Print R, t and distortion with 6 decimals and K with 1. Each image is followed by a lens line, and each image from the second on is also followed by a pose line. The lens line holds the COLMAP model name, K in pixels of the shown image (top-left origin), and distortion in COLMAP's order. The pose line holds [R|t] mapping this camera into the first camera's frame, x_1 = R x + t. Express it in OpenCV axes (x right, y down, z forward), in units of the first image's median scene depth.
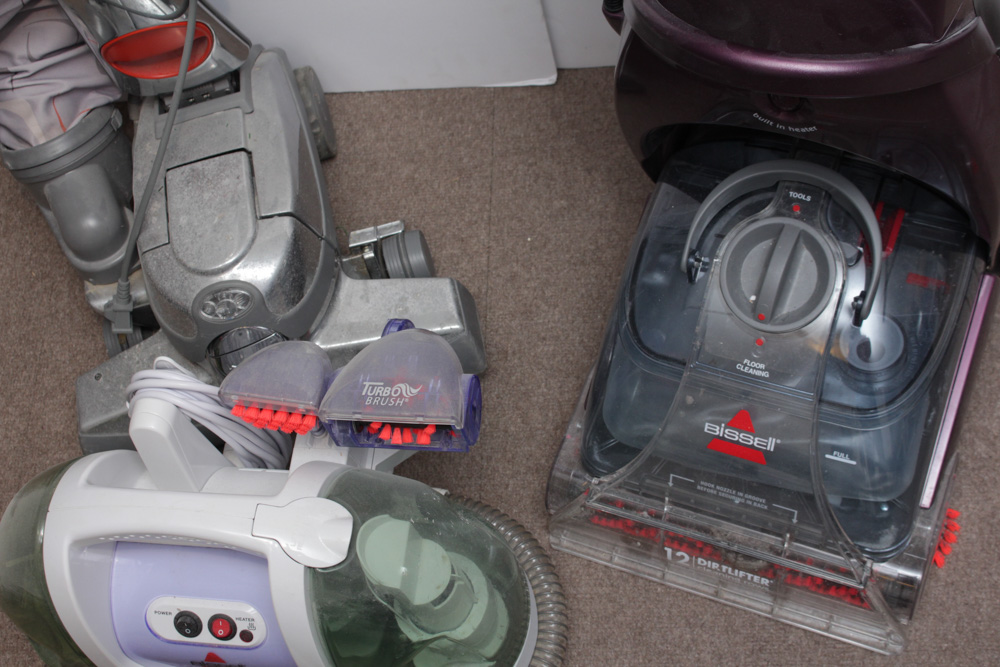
lens RADIAL K [[1503.4, 0, 501.9], [0, 1503.4, 331.4], [0, 0, 1]] dist [-0.039995, 0.000000]
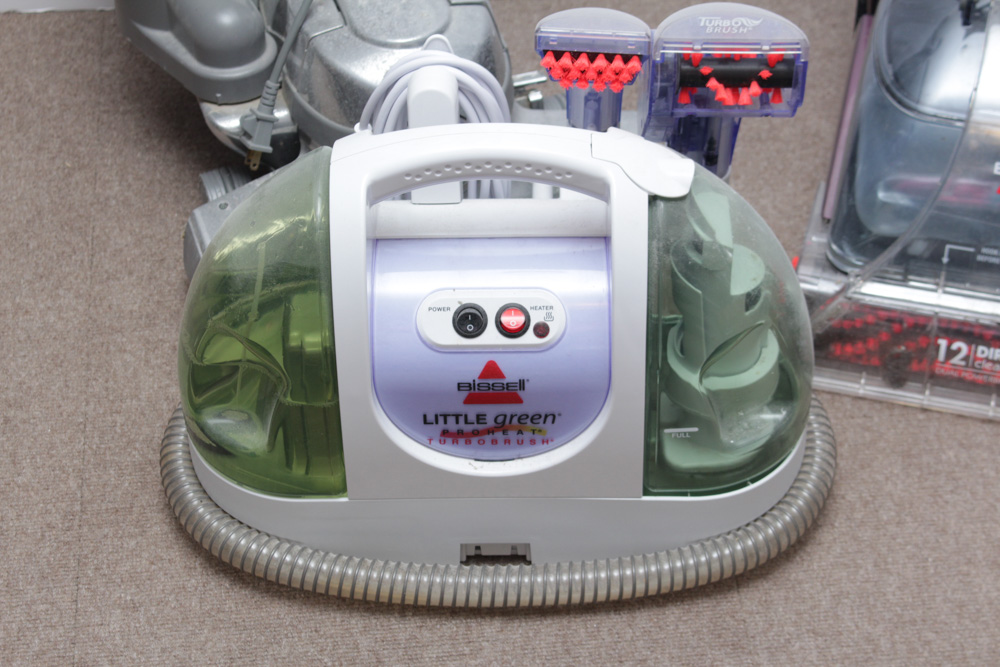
lens RADIAL K [[2401.5, 0, 507.9], [0, 2401.5, 342.3], [0, 0, 1]] dist [0.036368, 0.000000]
pose [[0.977511, 0.038753, 0.207295, -0.422203], [0.034068, 0.941040, -0.336576, 0.599162], [-0.208116, 0.336069, 0.918556, -0.237708]]
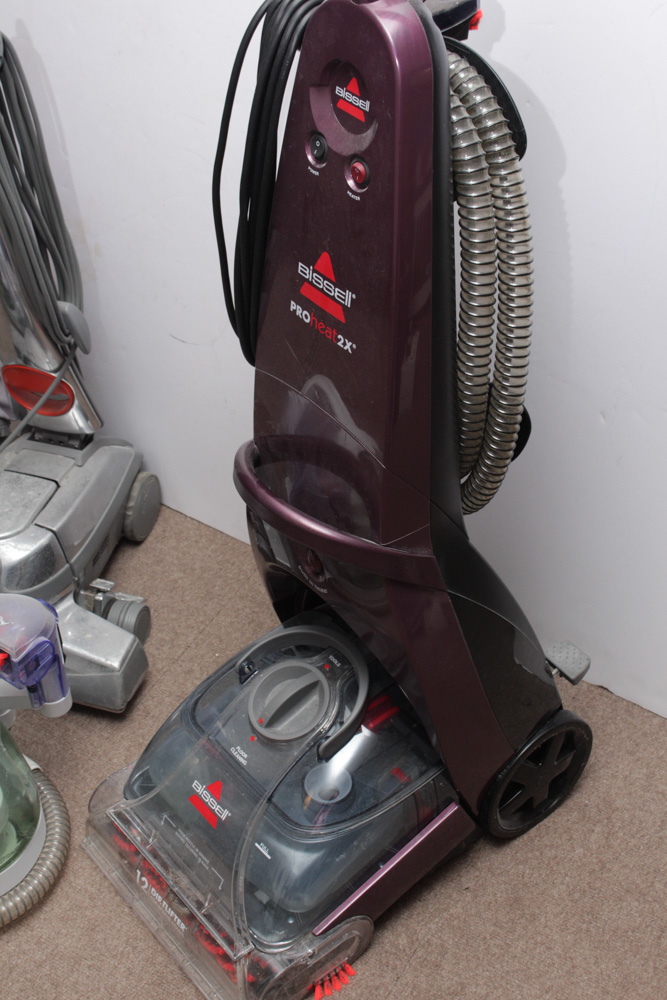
lens RADIAL K [[1503.4, 0, 305.5], [0, 1503.4, 489.6], [0, 0, 1]] dist [-0.039995, 0.000000]
pose [[0.855420, 0.443951, -0.266767, 0.420648], [-0.505262, 0.828528, -0.241353, 0.109276], [0.113875, 0.341246, 0.933051, -0.284782]]
